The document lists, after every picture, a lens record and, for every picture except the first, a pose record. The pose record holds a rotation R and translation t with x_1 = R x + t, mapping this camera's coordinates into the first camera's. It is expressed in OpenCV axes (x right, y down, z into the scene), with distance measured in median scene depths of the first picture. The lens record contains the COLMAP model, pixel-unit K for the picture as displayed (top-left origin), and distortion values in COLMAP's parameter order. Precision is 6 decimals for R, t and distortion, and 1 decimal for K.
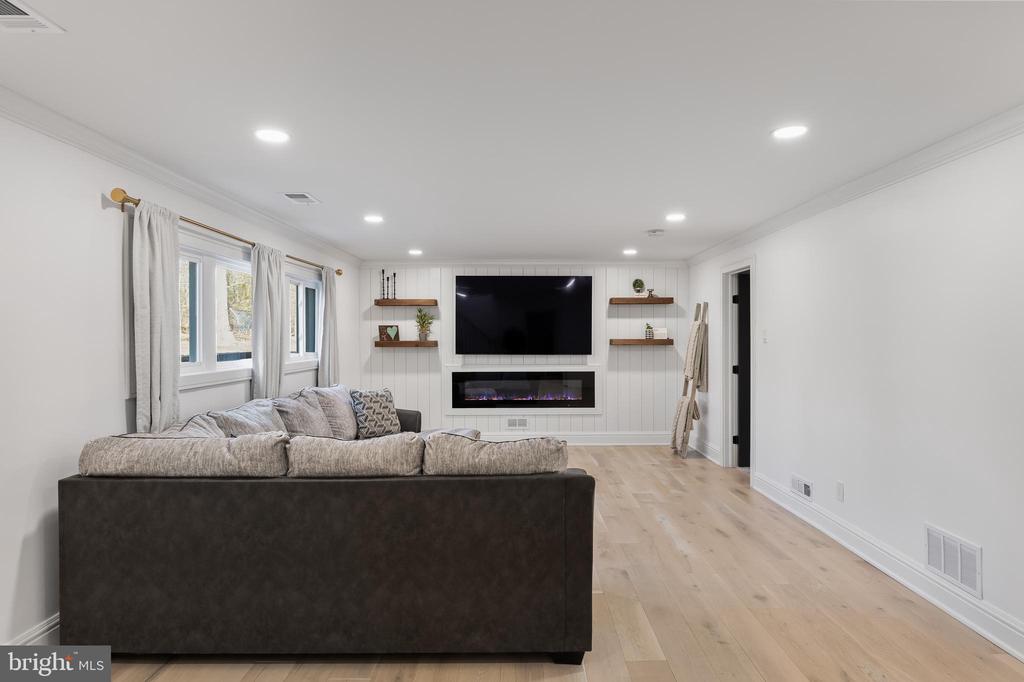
lens RADIAL K [[603.6, 0, 516.9], [0, 603.6, 343.1], [0, 0, 1]] dist [-0.004651, -0.000710]
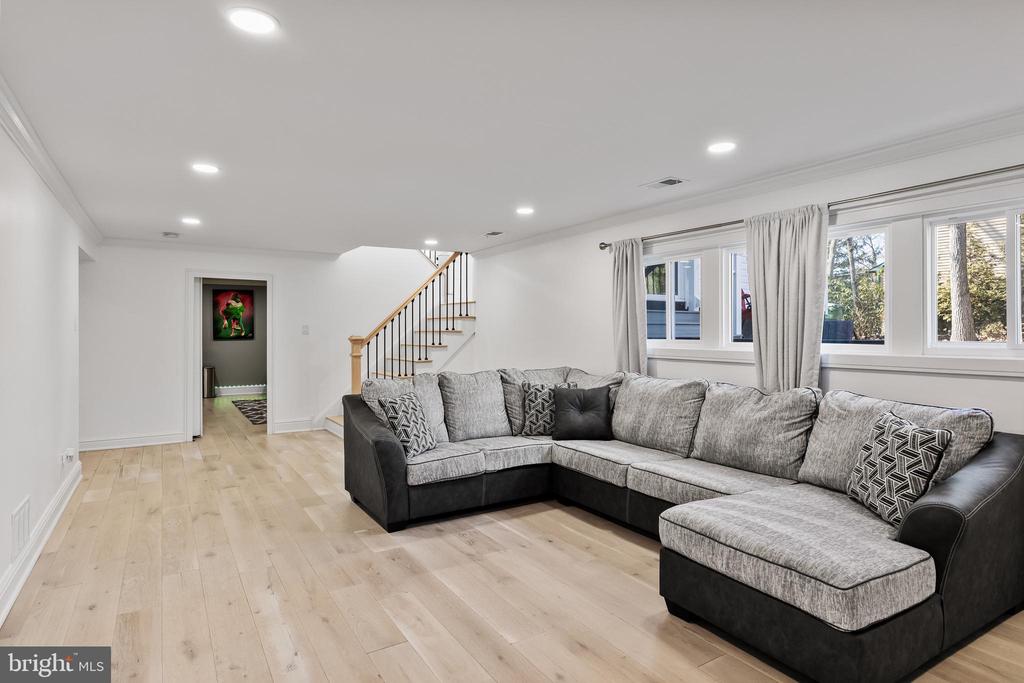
lens RADIAL K [[557.8, 0, 509.8], [0, 557.8, 333.1], [0, 0, 1]] dist [-0.013248, 0.000429]
pose [[-0.844575, 0.007131, -0.535390, 0.204532], [-0.000603, 0.999898, 0.014270, 0.000619], [0.535437, 0.012375, -0.844485, 0.909903]]
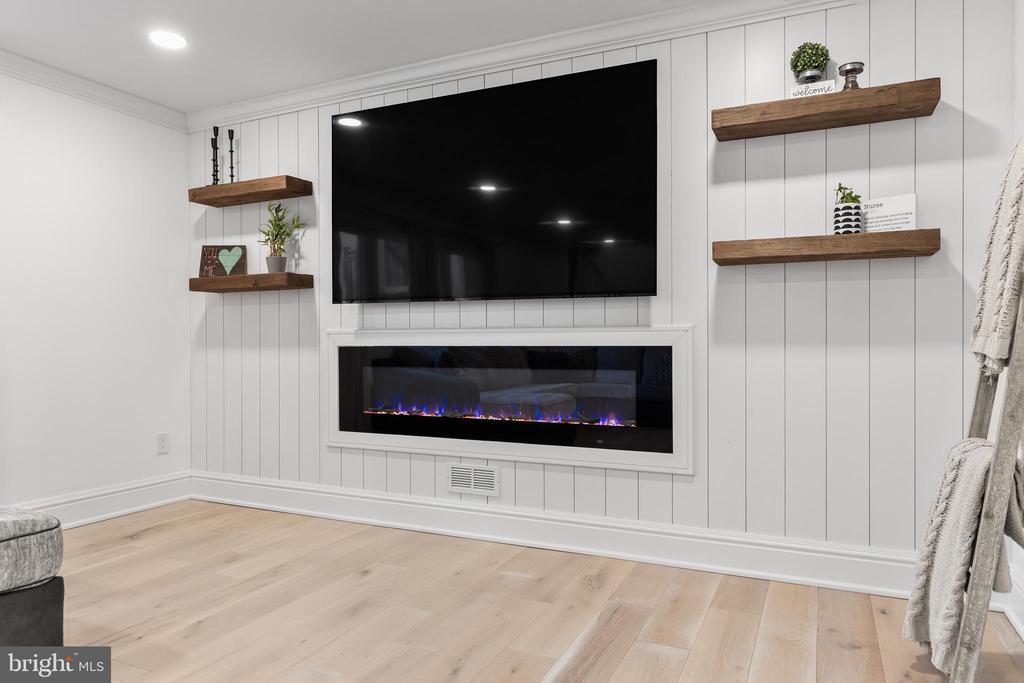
lens RADIAL K [[645.9, 0, 526.3], [0, 645.9, 353.7], [0, 0, 1]] dist [-0.018306, 0.001853]
pose [[0.911194, 0.008484, -0.411890, 0.207113], [-0.006618, 0.999960, 0.005956, 0.050600], [0.411924, -0.002701, 0.911214, 0.651880]]
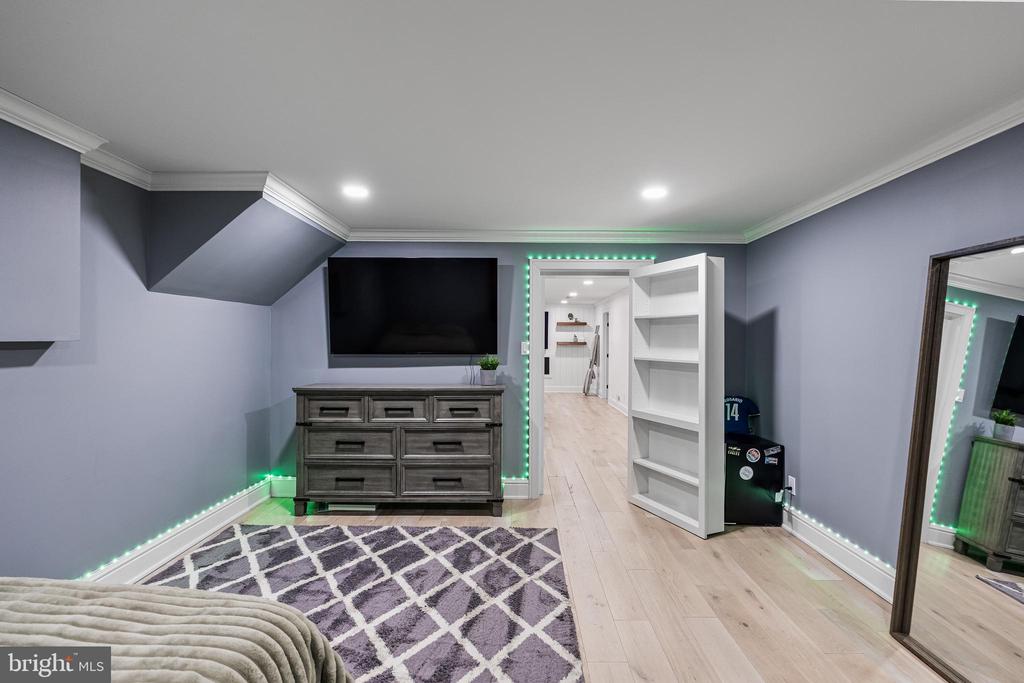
lens RADIAL K [[471.2, 0, 511.8], [0, 471.2, 343.1], [0, 0, 1]] dist [-0.016171, 0.001647]
pose [[0.999894, 0.010767, -0.009827, 0.014272], [-0.010822, 0.999926, -0.005515, 0.008713], [0.009767, 0.005621, 0.999937, -0.646829]]
